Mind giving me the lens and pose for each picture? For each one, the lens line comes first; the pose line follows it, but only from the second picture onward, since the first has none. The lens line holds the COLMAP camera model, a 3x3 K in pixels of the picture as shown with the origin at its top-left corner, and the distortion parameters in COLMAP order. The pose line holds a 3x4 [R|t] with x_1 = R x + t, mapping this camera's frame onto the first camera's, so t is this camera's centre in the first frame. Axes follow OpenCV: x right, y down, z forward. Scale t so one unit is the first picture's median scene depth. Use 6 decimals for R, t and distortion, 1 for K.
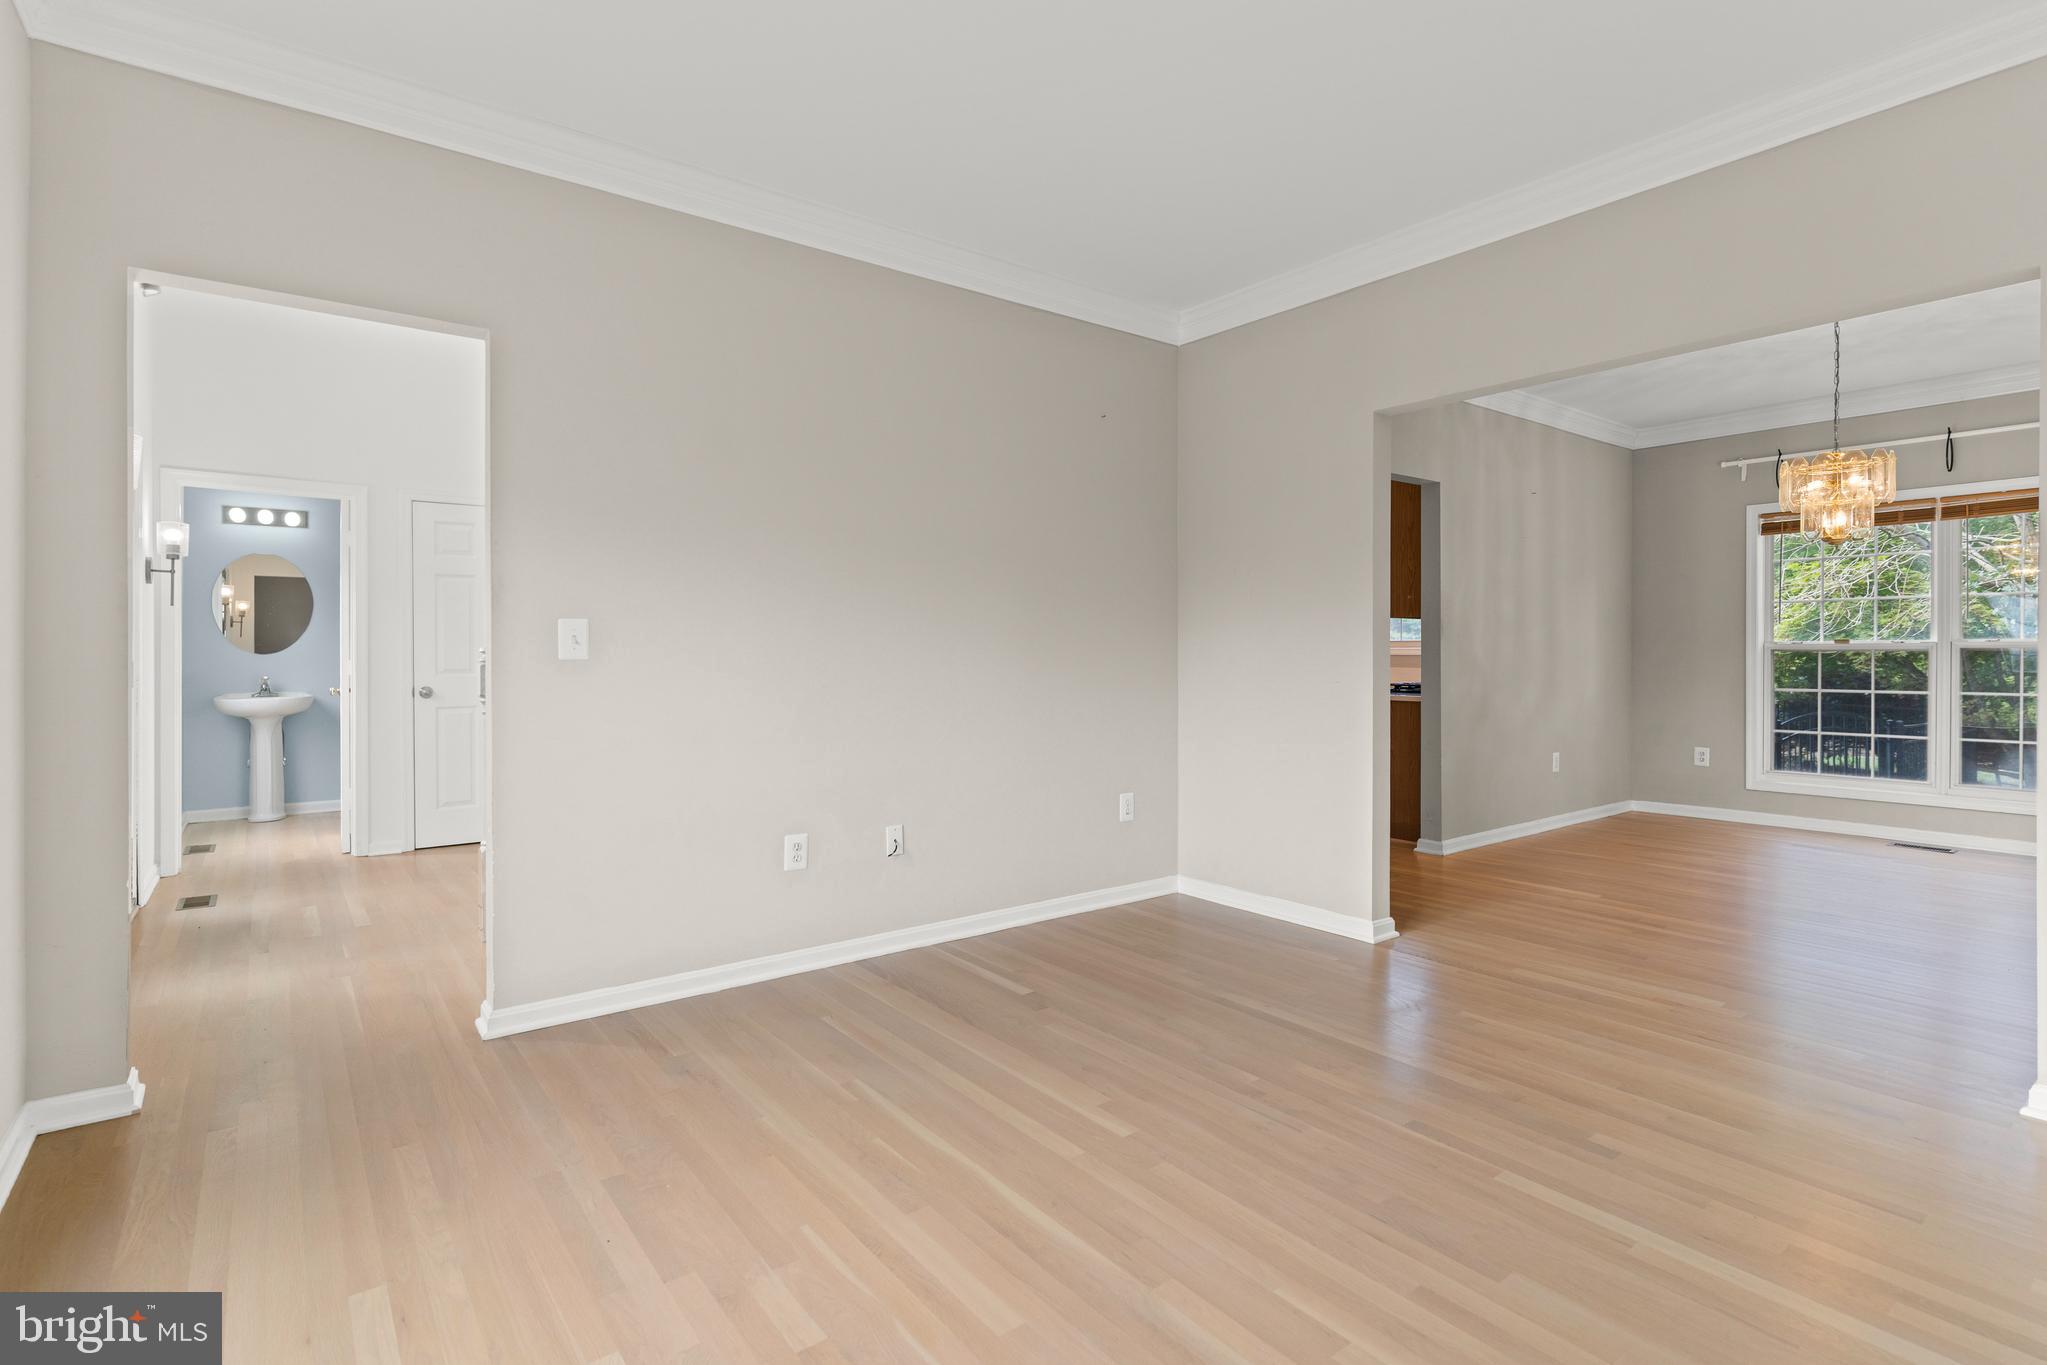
lens RADIAL K [[987.4, 0, 1018.9], [0, 987.4, 665.0], [0, 0, 1]] dist [0.000574, 0.000311]
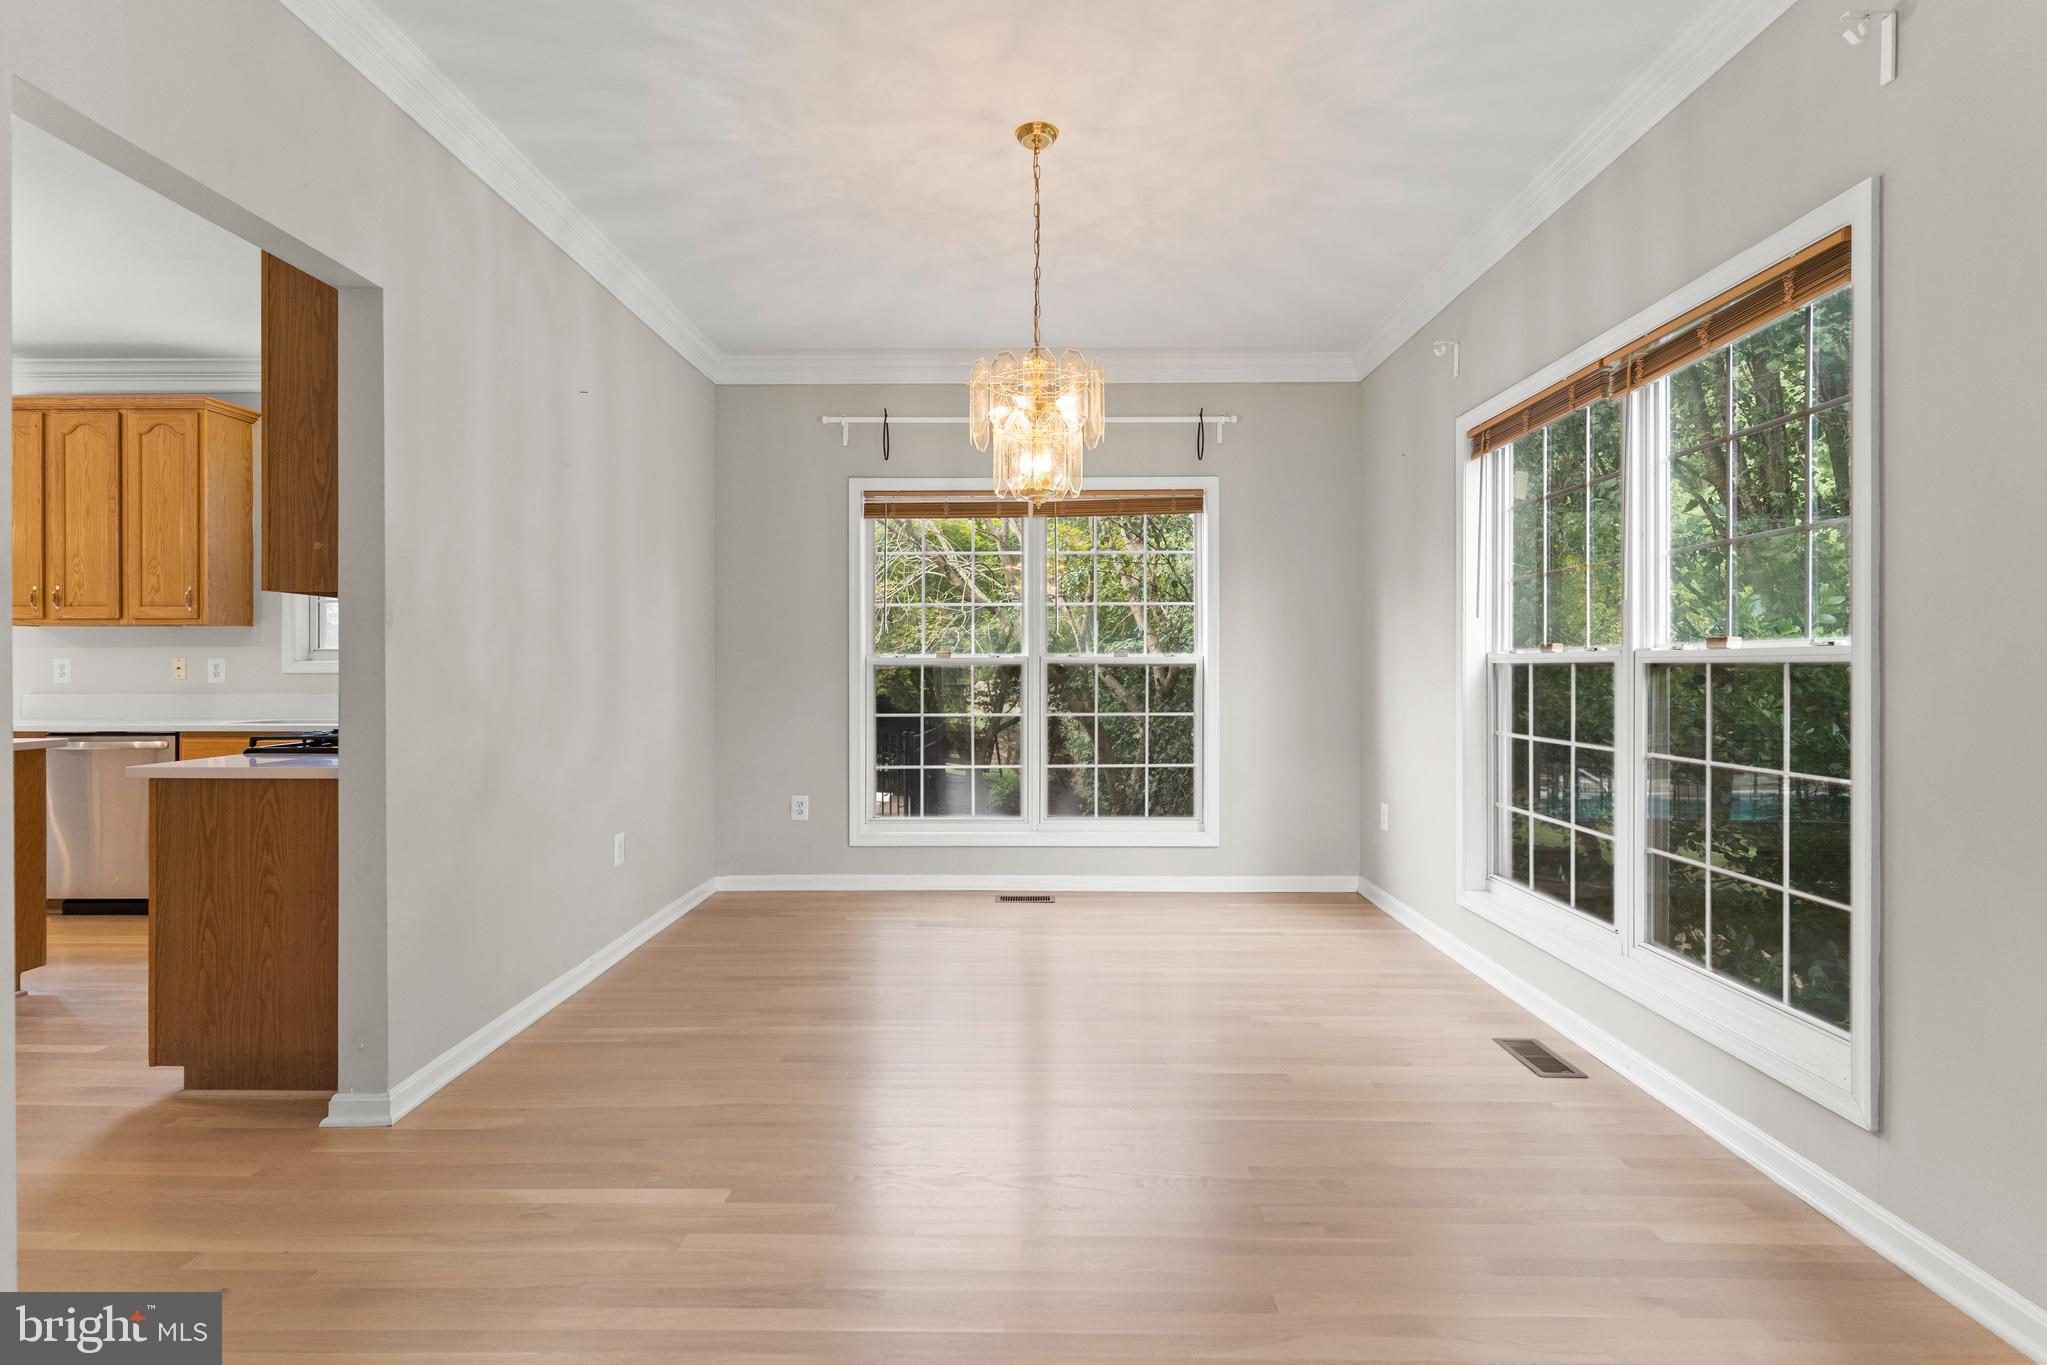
lens RADIAL K [[987.4, 0, 1018.9], [0, 987.4, 665.0], [0, 0, 1]] dist [0.000574, 0.000311]
pose [[0.618855, 0.004044, 0.785495, 0.236558], [0.008403, 0.999895, -0.011768, -0.005846], [-0.785460, 0.013883, 0.618757, 0.464988]]
